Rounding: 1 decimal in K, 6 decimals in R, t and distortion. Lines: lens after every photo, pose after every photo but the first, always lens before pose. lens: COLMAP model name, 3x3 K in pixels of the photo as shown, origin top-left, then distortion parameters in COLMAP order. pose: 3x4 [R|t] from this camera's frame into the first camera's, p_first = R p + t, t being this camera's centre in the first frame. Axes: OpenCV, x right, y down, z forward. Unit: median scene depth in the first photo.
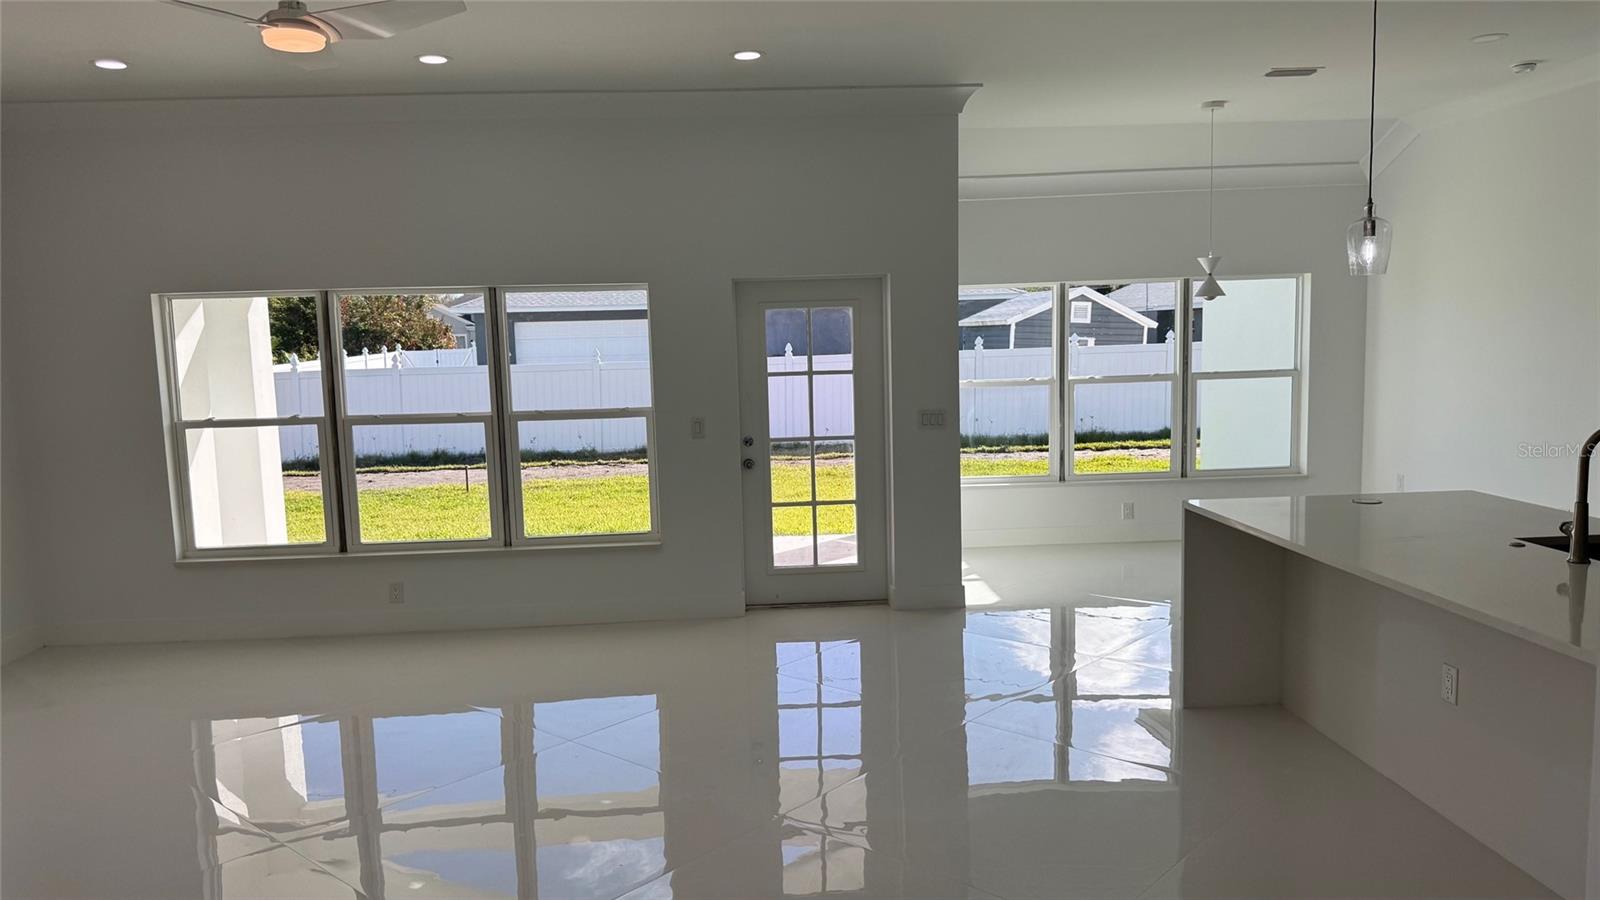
lens RADIAL K [[1125.3, 0, 797.8], [0, 1125.3, 454.4], [0, 0, 1]] dist [0.153528, -0.282292]
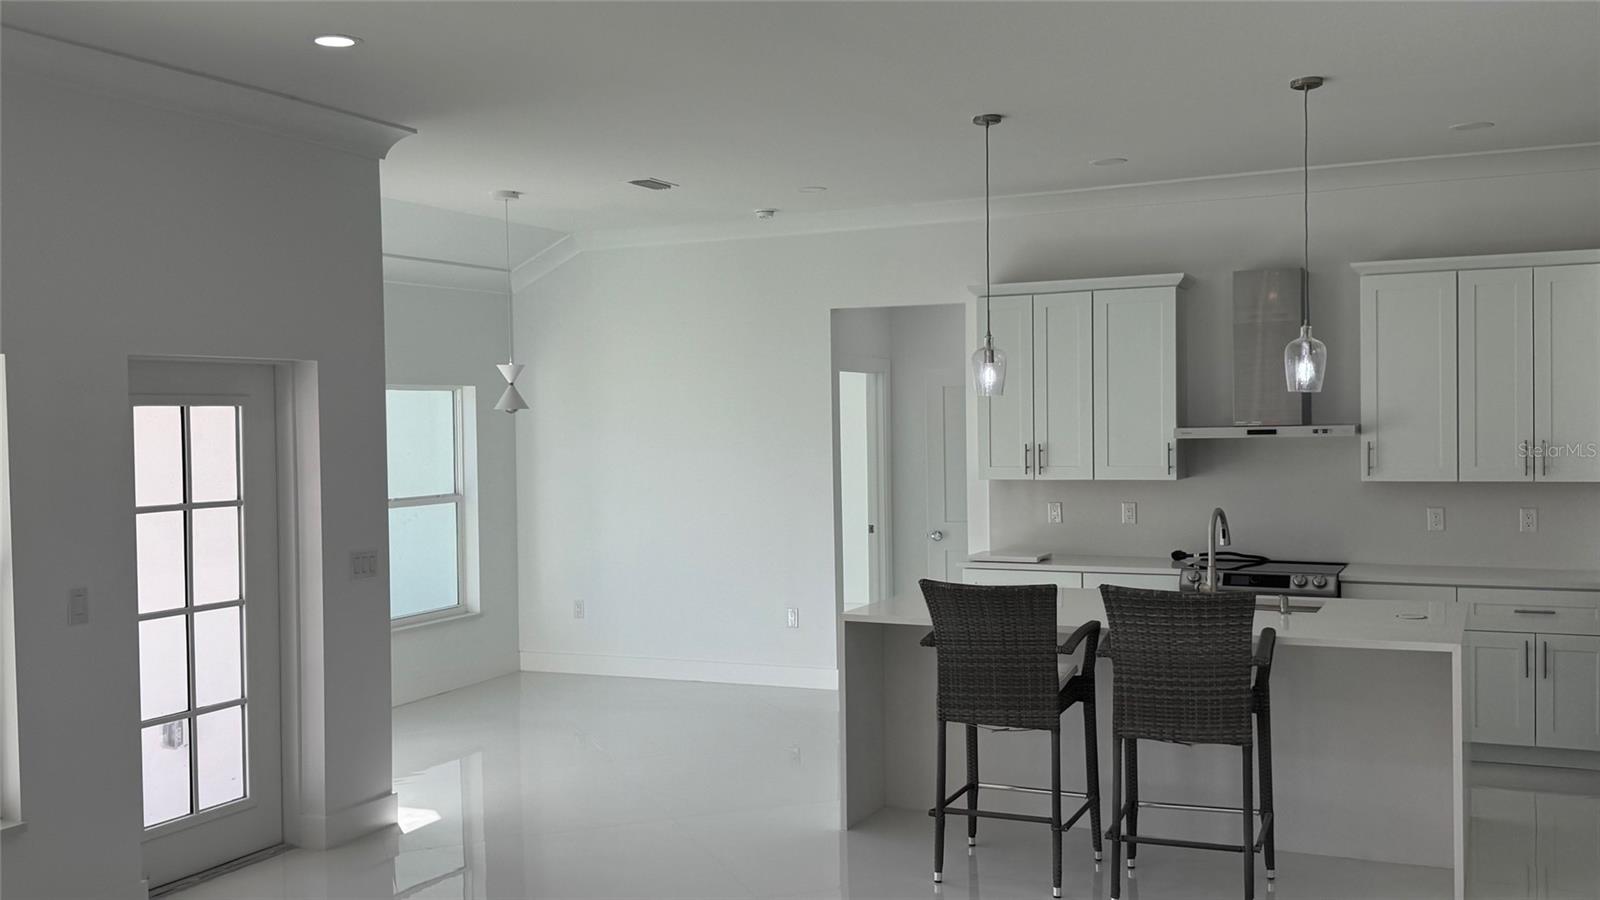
lens RADIAL K [[1525.4, 0, 800.0], [0, 1525.4, 450.0], [0, 0, 1]] dist [0.132149, -0.000636]
pose [[0.476247, 0.004331, 0.879301, -0.476140], [0.096726, 0.993661, -0.057282, -0.015838], [-0.873975, 0.112331, 0.472809, 0.220102]]
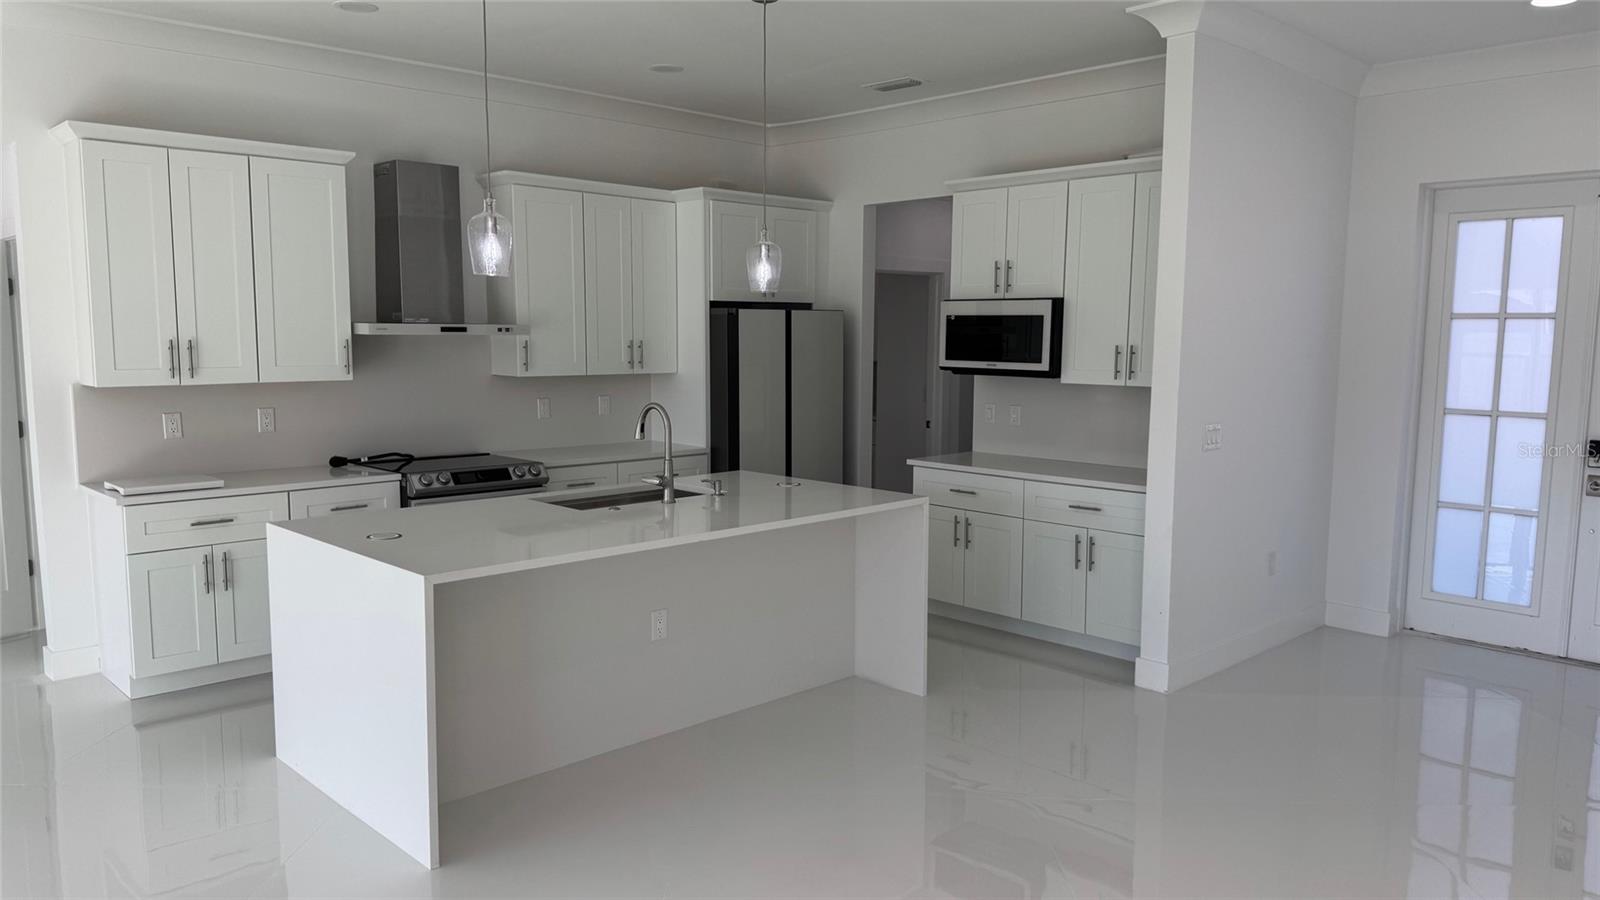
lens RADIAL K [[1125.3, 0, 797.8], [0, 1125.3, 454.4], [0, 0, 1]] dist [0.153528, -0.282292]
pose [[-0.651523, -0.058219, 0.756392, -0.187305], [0.095275, 0.982877, 0.157717, -0.067515], [-0.752622, 0.174822, -0.634820, 0.709406]]
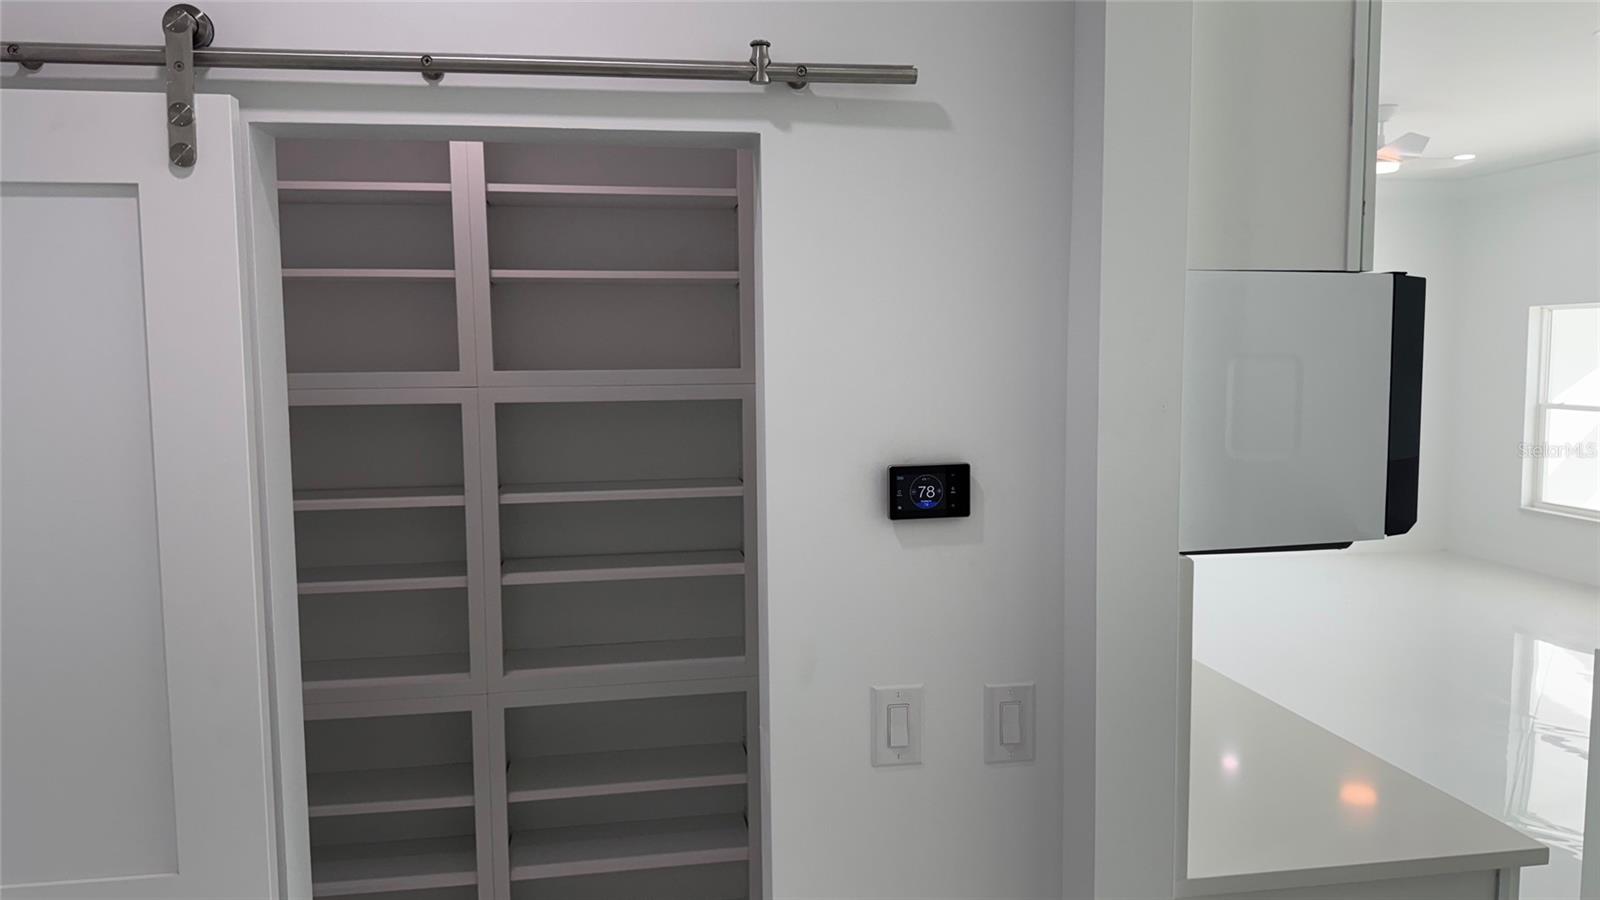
lens RADIAL K [[1130.1, 0, 800.0], [0, 1130.1, 457.0], [0, 0, 1]] dist [0.097807, -0.136650]
pose [[0.098071, 0.122443, -0.987618, 0.520631], [-0.100153, 0.988578, 0.112617, -0.023397], [0.990127, 0.087868, 0.109214, 0.014353]]
